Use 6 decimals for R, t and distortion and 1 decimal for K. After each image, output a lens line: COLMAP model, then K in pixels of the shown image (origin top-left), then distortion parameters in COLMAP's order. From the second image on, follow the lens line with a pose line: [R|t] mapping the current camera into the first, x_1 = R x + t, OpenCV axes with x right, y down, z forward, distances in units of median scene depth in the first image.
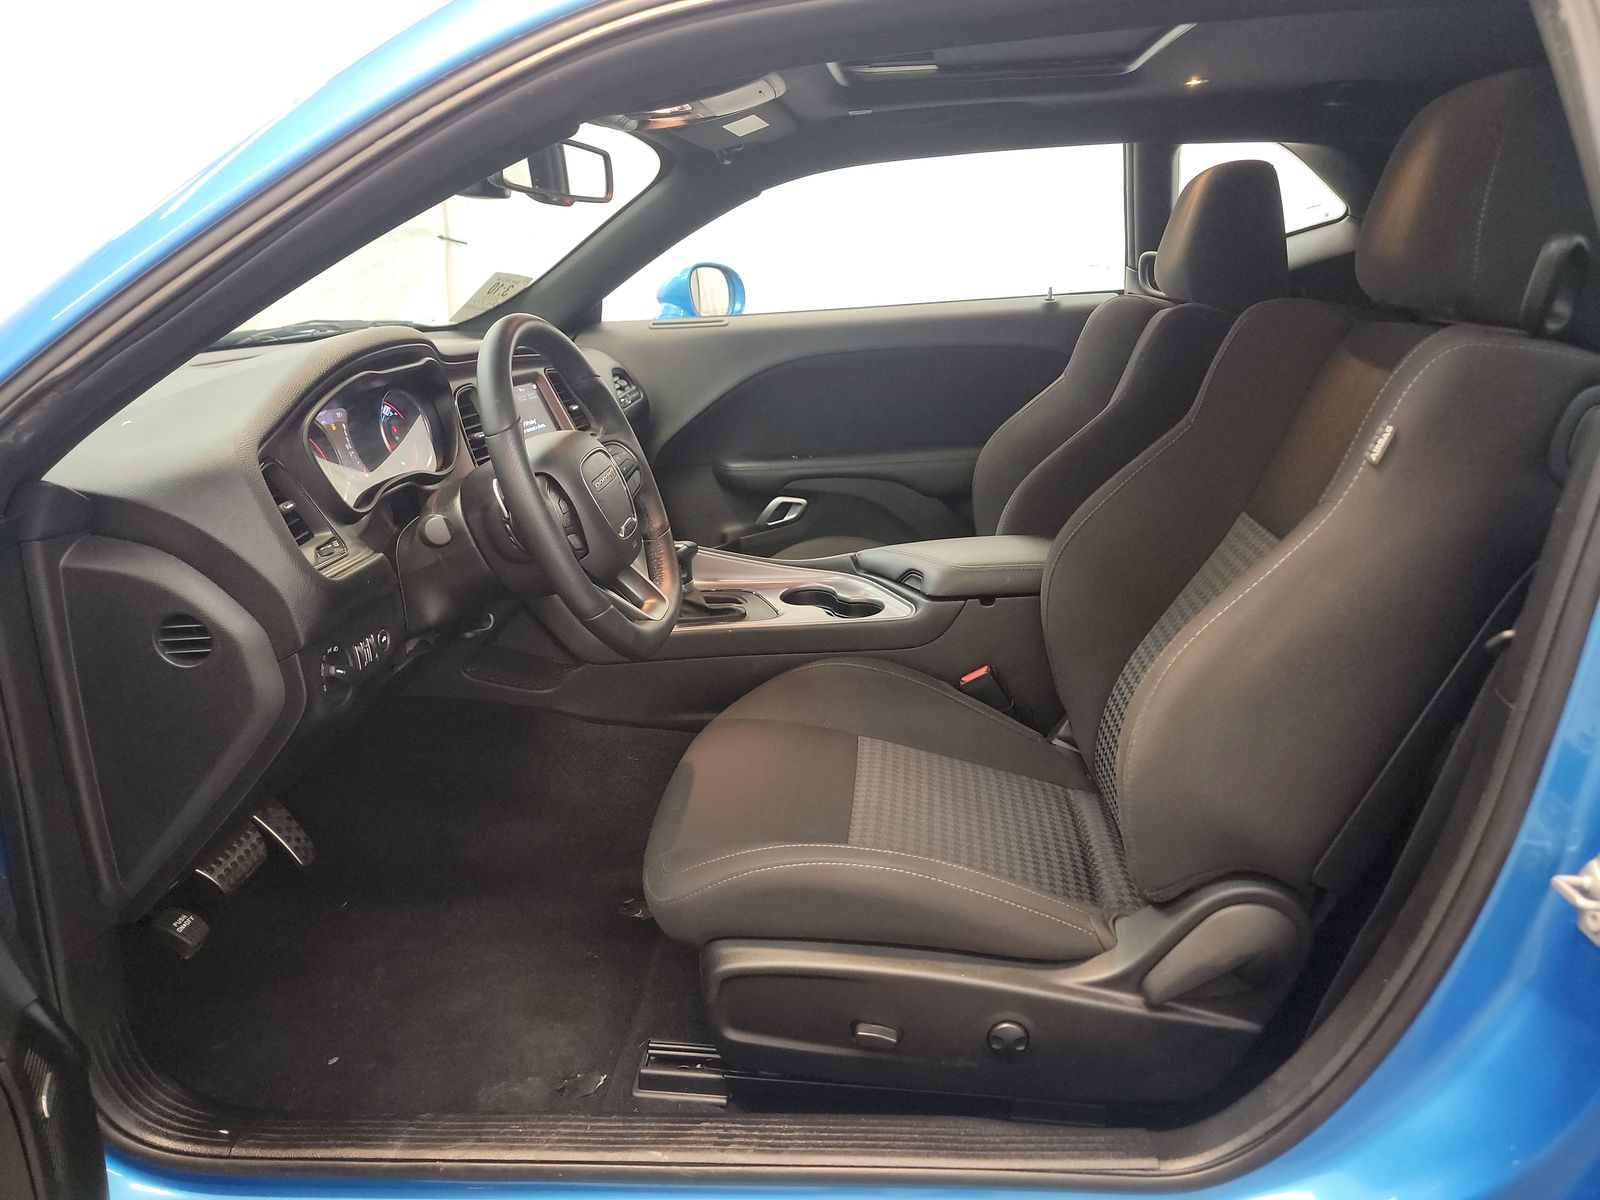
lens RADIAL K [[1145.0, 0, 794.8], [0, 1145.0, 565.4], [0, 0, 1]] dist [0.067571, -0.045982]
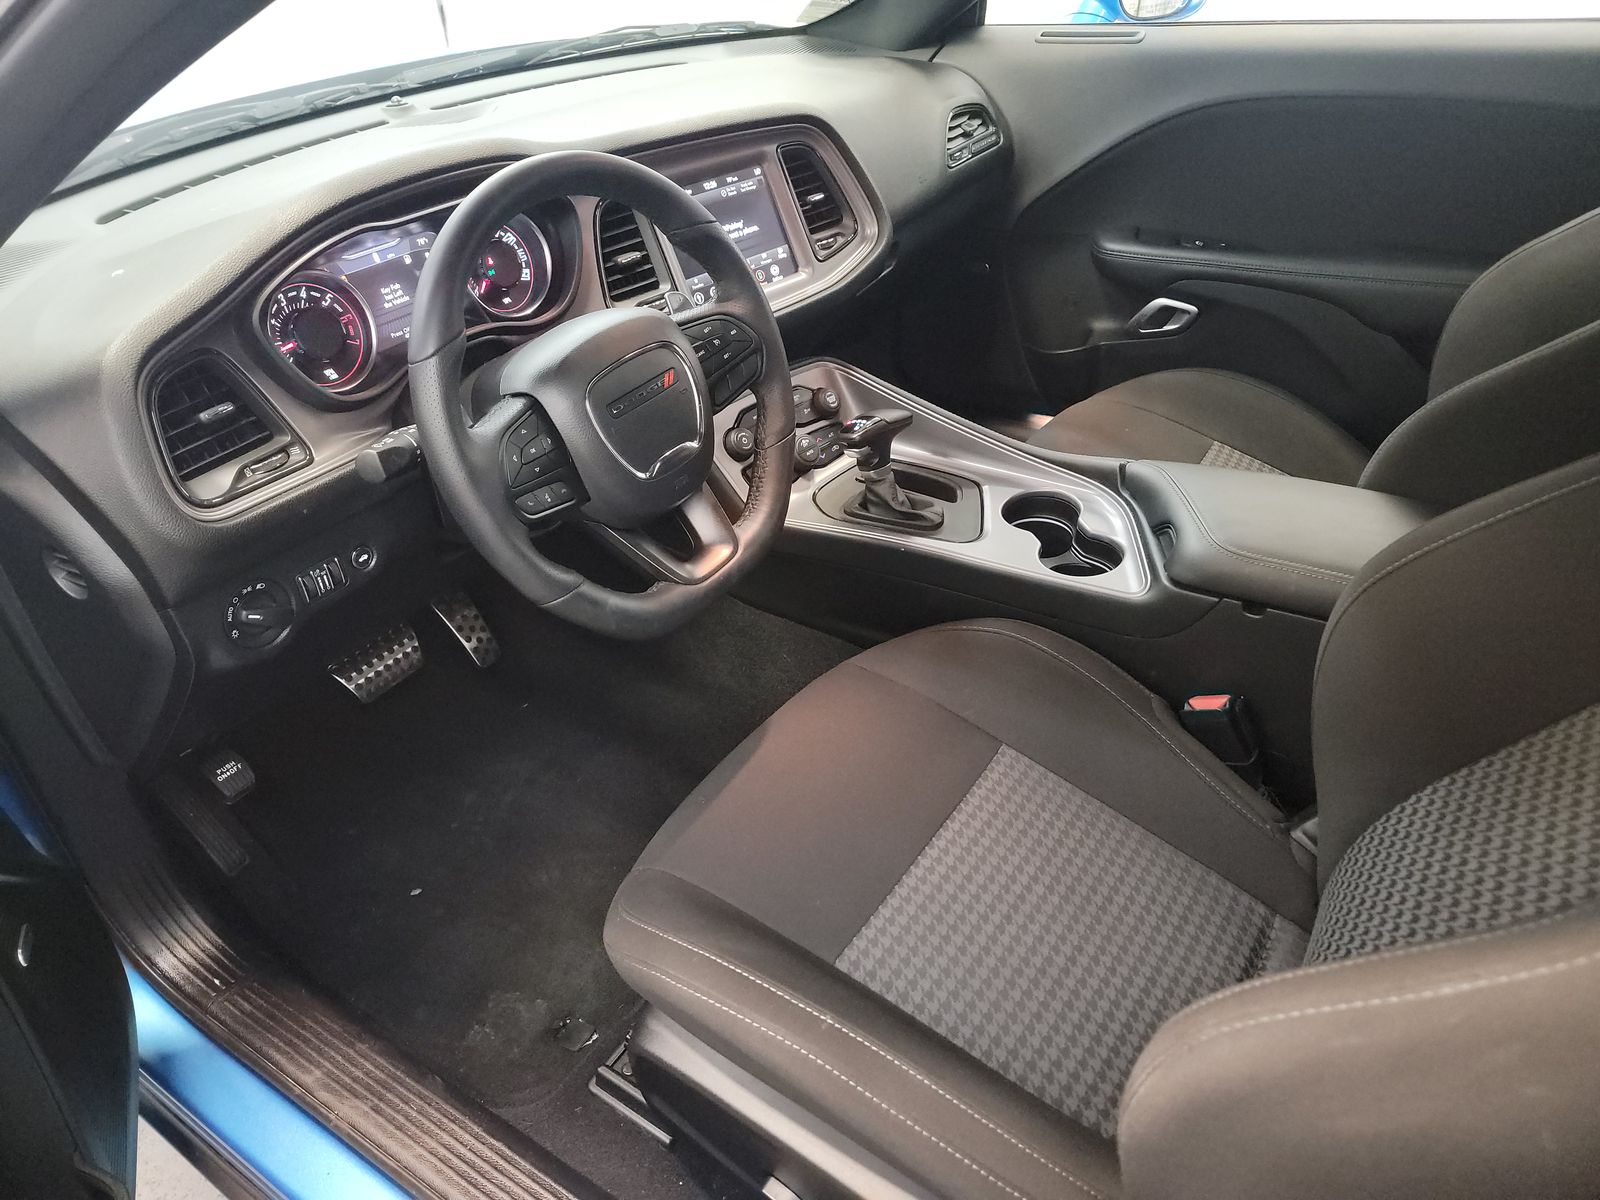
lens RADIAL K [[1145.0, 0, 794.8], [0, 1145.0, 565.4], [0, 0, 1]] dist [0.067571, -0.045982]
pose [[0.867101, 0.252887, -0.429166, 0.216181], [-0.104922, 0.934943, 0.338929, -0.188012], [0.486957, -0.248857, 0.837224, 0.314969]]
